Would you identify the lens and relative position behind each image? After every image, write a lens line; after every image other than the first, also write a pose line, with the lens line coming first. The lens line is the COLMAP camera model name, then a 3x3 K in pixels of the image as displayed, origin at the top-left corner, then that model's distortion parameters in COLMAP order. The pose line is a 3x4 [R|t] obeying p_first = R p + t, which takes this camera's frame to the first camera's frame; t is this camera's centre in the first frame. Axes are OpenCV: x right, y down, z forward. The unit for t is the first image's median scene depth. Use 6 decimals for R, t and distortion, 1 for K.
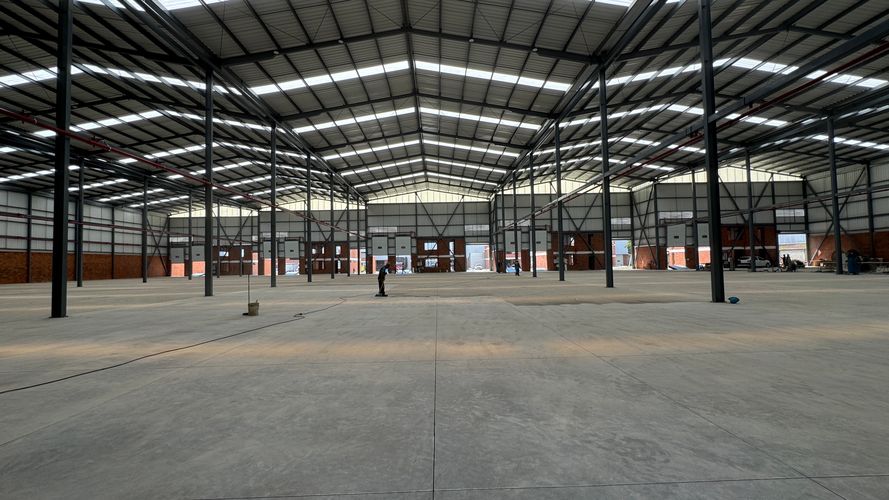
lens RADIAL K [[355.3, 0, 442.8], [0, 355.3, 250.2], [0, 0, 1]] dist [-0.004589, 0.000264]
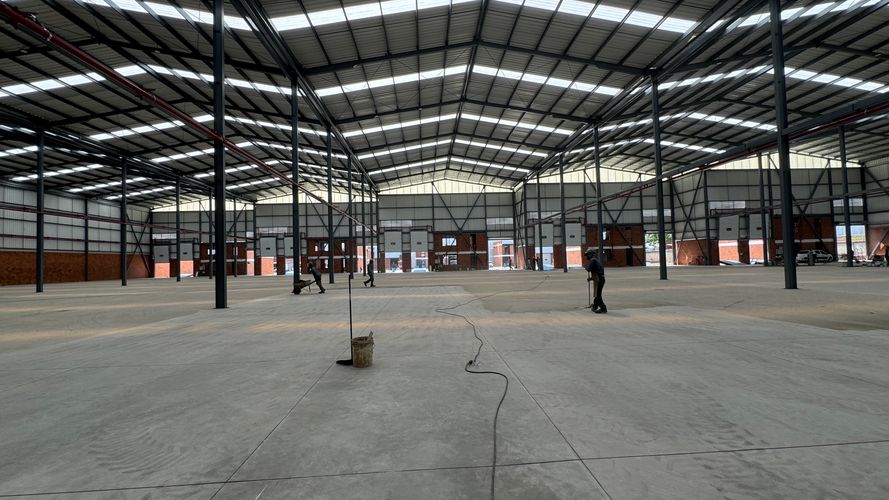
lens RADIAL K [[355.3, 0, 443.0], [0, 355.3, 252.9], [0, 0, 1]] dist [-0.004589, 0.000264]
pose [[0.999444, -0.006842, 0.032624, -0.090781], [0.006430, 0.999899, 0.012700, 0.006577], [-0.032708, -0.012484, 0.999387, 0.109517]]
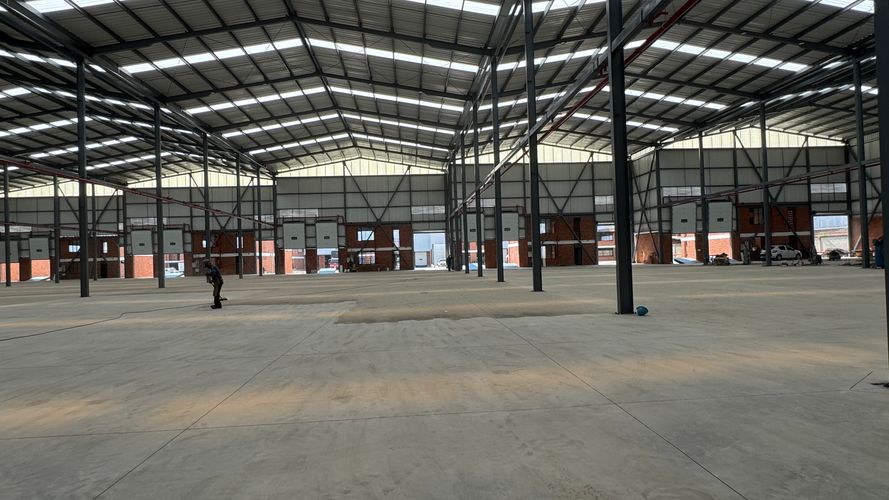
lens RADIAL K [[471.8, 0, 445.2], [0, 471.8, 248.1], [0, 0, 1]] dist [-0.006843, 0.003851]
pose [[0.998251, -0.010075, 0.058256, 0.083591], [0.009147, 0.999827, 0.016168, 0.000488], [-0.058409, -0.015607, 0.998171, 0.025316]]
